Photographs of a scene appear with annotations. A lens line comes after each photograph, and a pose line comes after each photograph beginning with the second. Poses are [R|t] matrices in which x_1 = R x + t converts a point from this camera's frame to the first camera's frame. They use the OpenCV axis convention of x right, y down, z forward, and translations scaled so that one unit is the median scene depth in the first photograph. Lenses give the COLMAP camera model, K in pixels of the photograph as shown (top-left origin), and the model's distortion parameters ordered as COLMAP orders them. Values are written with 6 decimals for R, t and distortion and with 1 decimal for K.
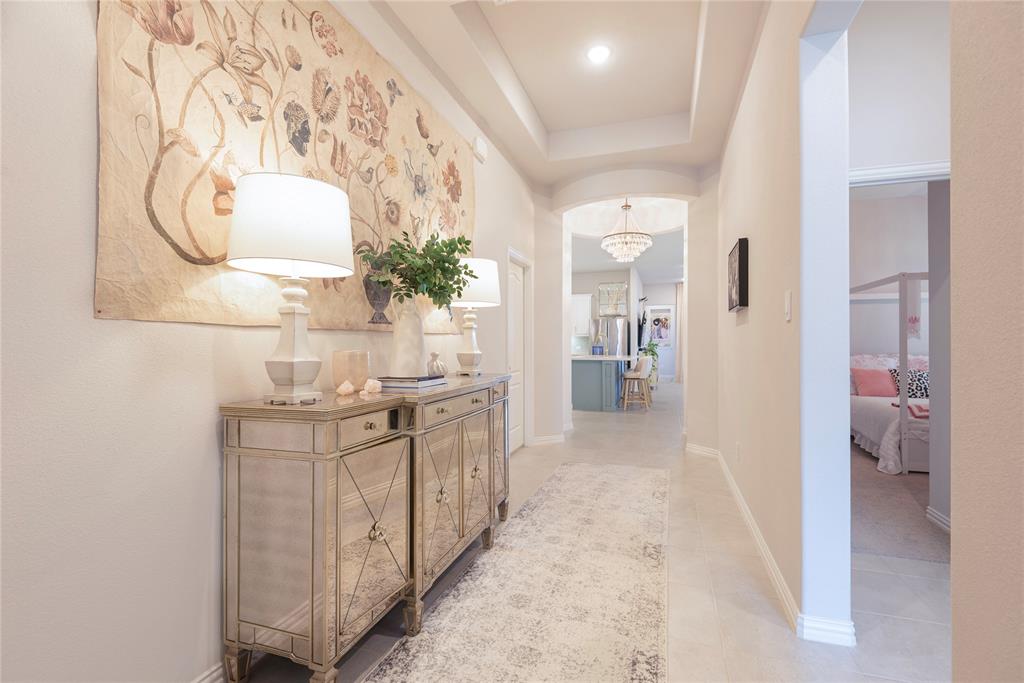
lens RADIAL K [[464.5, 0, 514.6], [0, 464.5, 340.1], [0, 0, 1]] dist [0.001891, -0.005634]
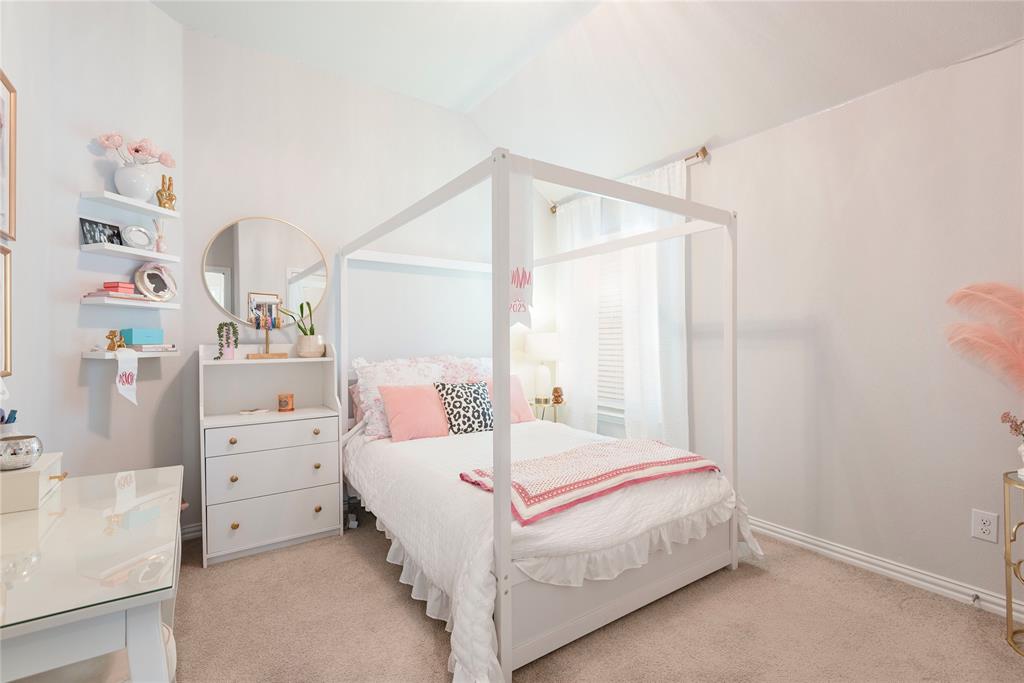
lens RADIAL K [[464.5, 0, 513.8], [0, 464.5, 338.6], [0, 0, 1]] dist [0.001891, -0.005634]
pose [[0.606582, 0.003820, 0.795012, 0.494013], [-0.005370, 0.999985, -0.000708, 0.007497], [-0.795003, -0.003840, 0.606593, 0.694566]]
